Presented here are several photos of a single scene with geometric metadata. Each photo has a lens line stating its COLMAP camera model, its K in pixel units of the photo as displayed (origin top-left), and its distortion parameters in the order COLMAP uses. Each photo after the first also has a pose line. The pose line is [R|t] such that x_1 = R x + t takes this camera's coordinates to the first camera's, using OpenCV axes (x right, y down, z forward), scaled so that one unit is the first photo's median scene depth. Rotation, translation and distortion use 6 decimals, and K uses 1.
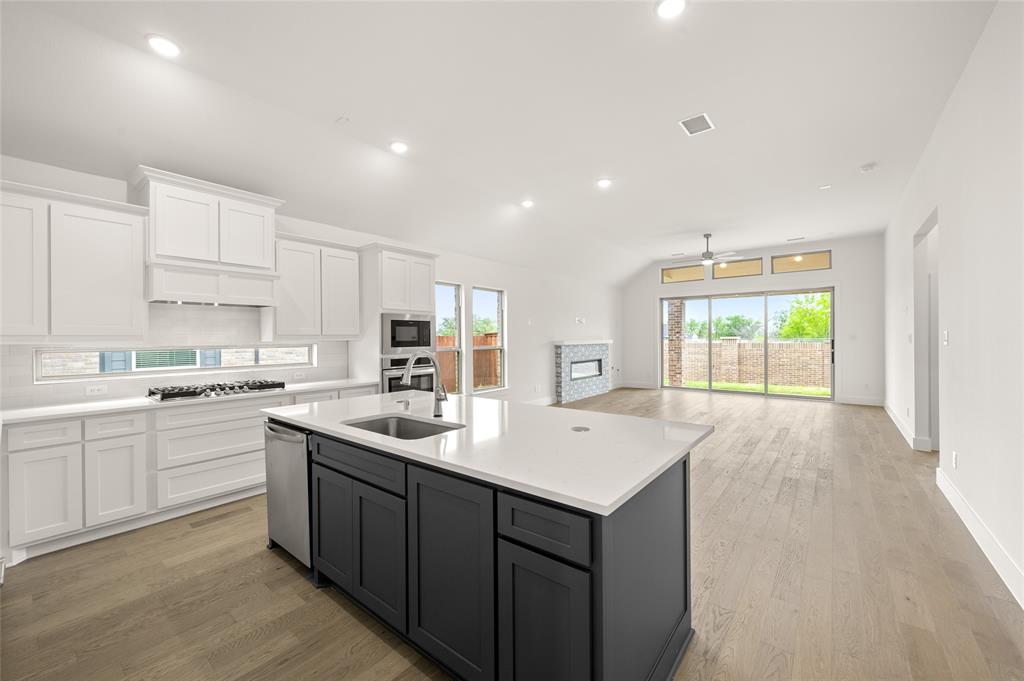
lens RADIAL K [[402.4, 0, 512.6], [0, 402.4, 338.5], [0, 0, 1]] dist [0.000024, 0.000069]
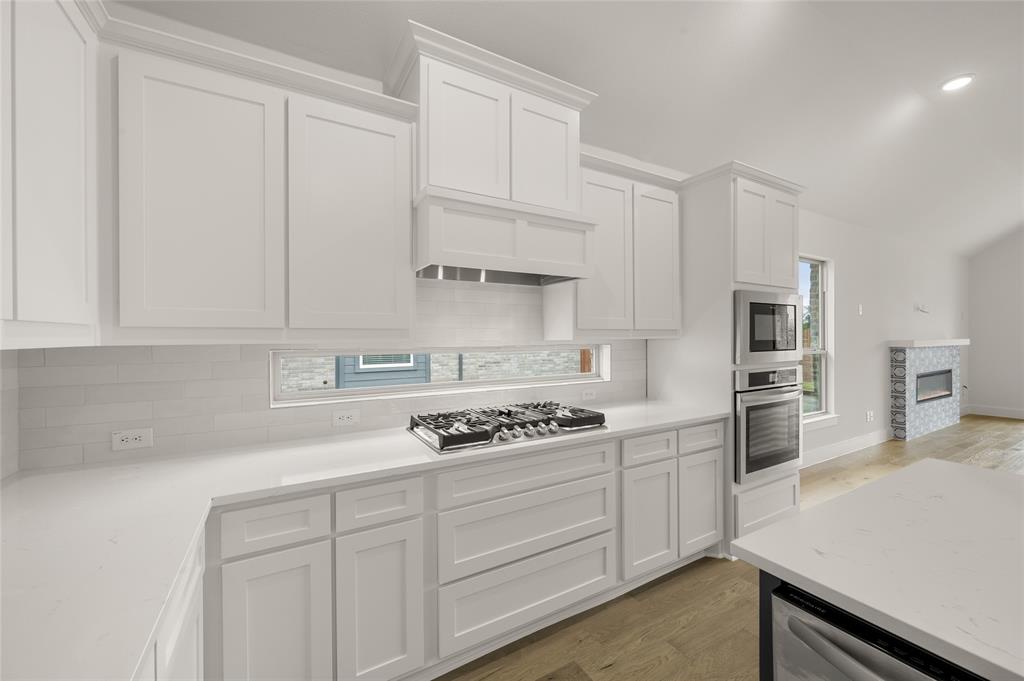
lens RADIAL K [[402.4, 0, 512.6], [0, 402.4, 338.5], [0, 0, 1]] dist [0.000024, 0.000069]
pose [[0.930316, 0.003515, -0.366742, -0.400923], [-0.001956, 0.999987, 0.004624, 0.001754], [0.366754, -0.003585, 0.930311, 0.364671]]
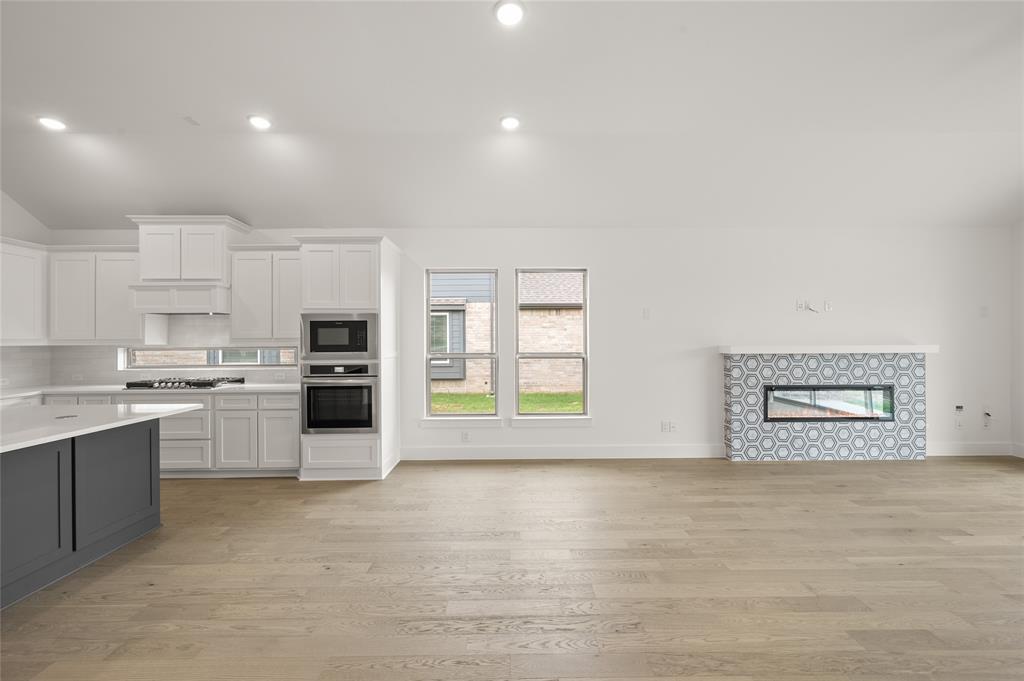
lens RADIAL K [[402.4, 0, 512.6], [0, 402.4, 338.5], [0, 0, 1]] dist [0.000024, 0.000069]
pose [[0.632608, 0.001508, -0.774471, 0.661309], [-0.001114, 0.999999, 0.001037, -0.009300], [0.774472, 0.000206, 0.632609, 0.783683]]
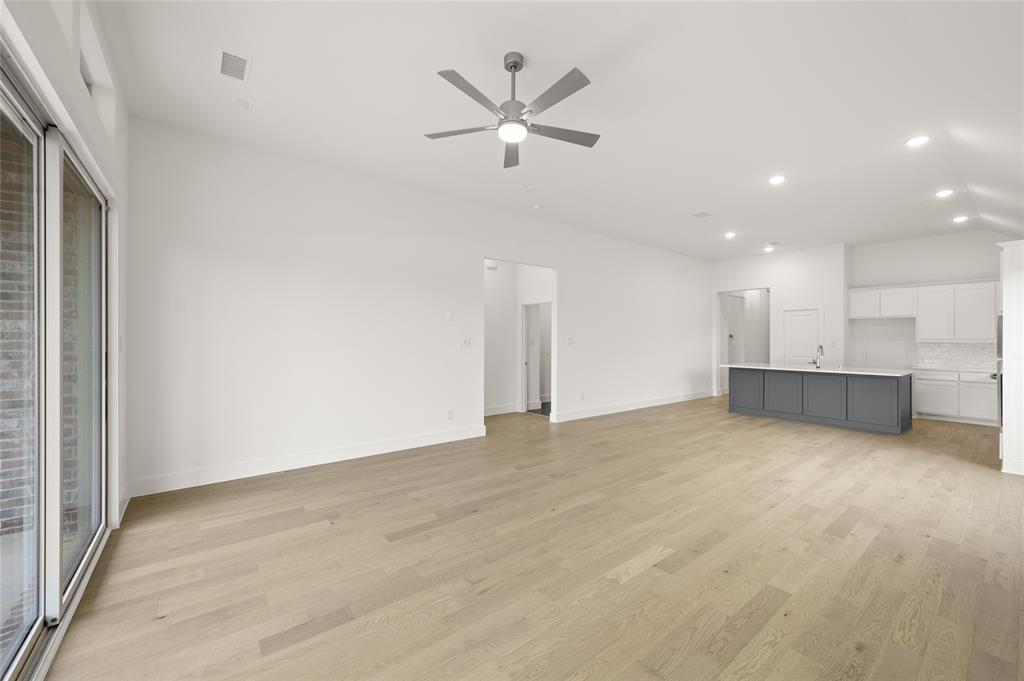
lens RADIAL K [[402.4, 0, 512.6], [0, 402.4, 338.5], [0, 0, 1]] dist [0.000024, 0.000069]
pose [[-0.973029, 0.004137, 0.230646, 0.689577], [0.004217, 0.999991, -0.000146, -0.013739], [-0.230645, 0.000830, -0.973038, 2.310827]]
